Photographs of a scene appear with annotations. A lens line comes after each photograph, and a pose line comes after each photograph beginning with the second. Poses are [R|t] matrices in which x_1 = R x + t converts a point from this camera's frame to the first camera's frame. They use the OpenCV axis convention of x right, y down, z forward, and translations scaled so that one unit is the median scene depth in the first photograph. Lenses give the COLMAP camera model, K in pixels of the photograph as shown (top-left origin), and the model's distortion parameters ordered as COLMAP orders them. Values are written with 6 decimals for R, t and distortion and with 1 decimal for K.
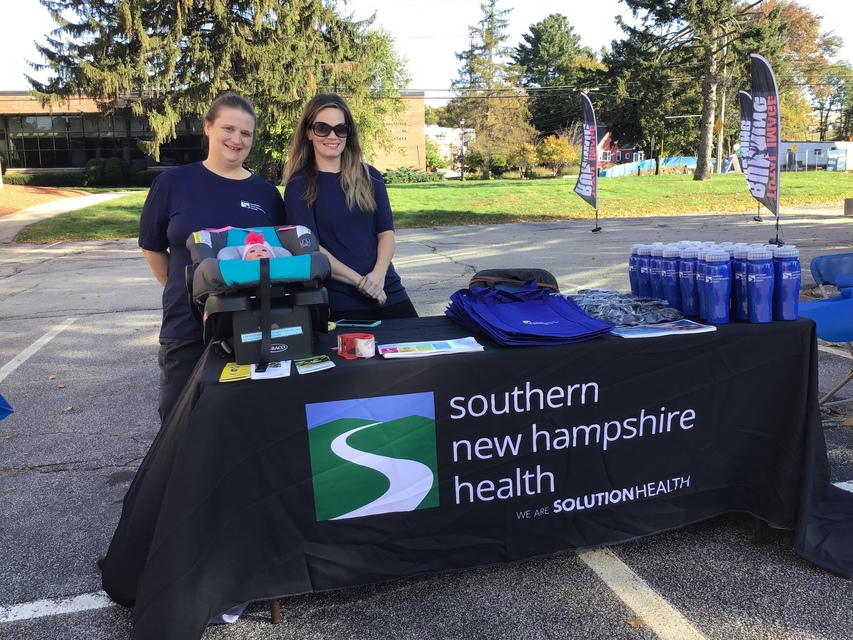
lens RADIAL K [[774.0, 0, 423.9], [0, 774.0, 313.0], [0, 0, 1]] dist [0.104430, -0.175158]
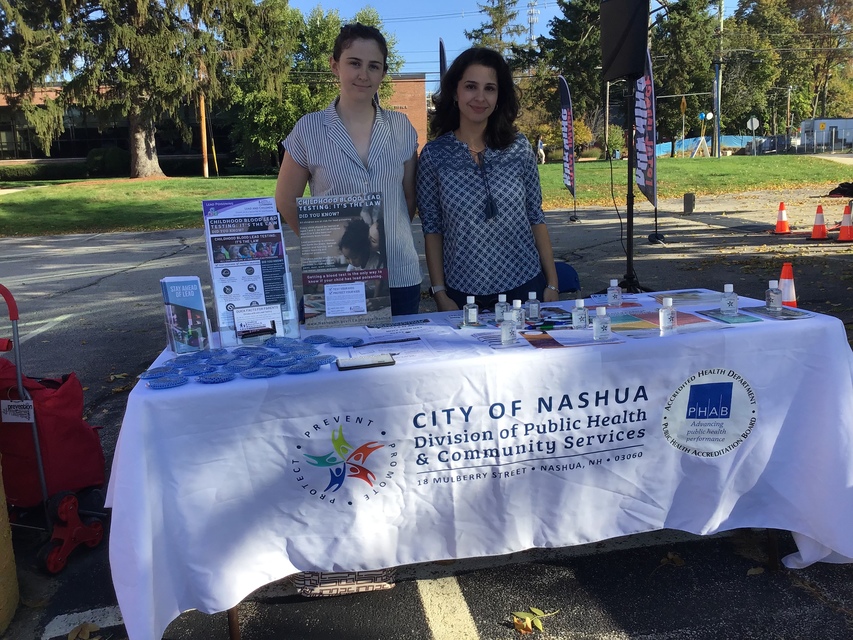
lens RADIAL K [[774.0, 0, 423.9], [0, 774.0, 313.0], [0, 0, 1]] dist [0.104430, -0.175158]
pose [[0.994559, 0.008707, -0.103807, 0.117109], [-0.006277, 0.999699, 0.023707, -0.012592], [0.103982, -0.022927, 0.994315, 0.035490]]
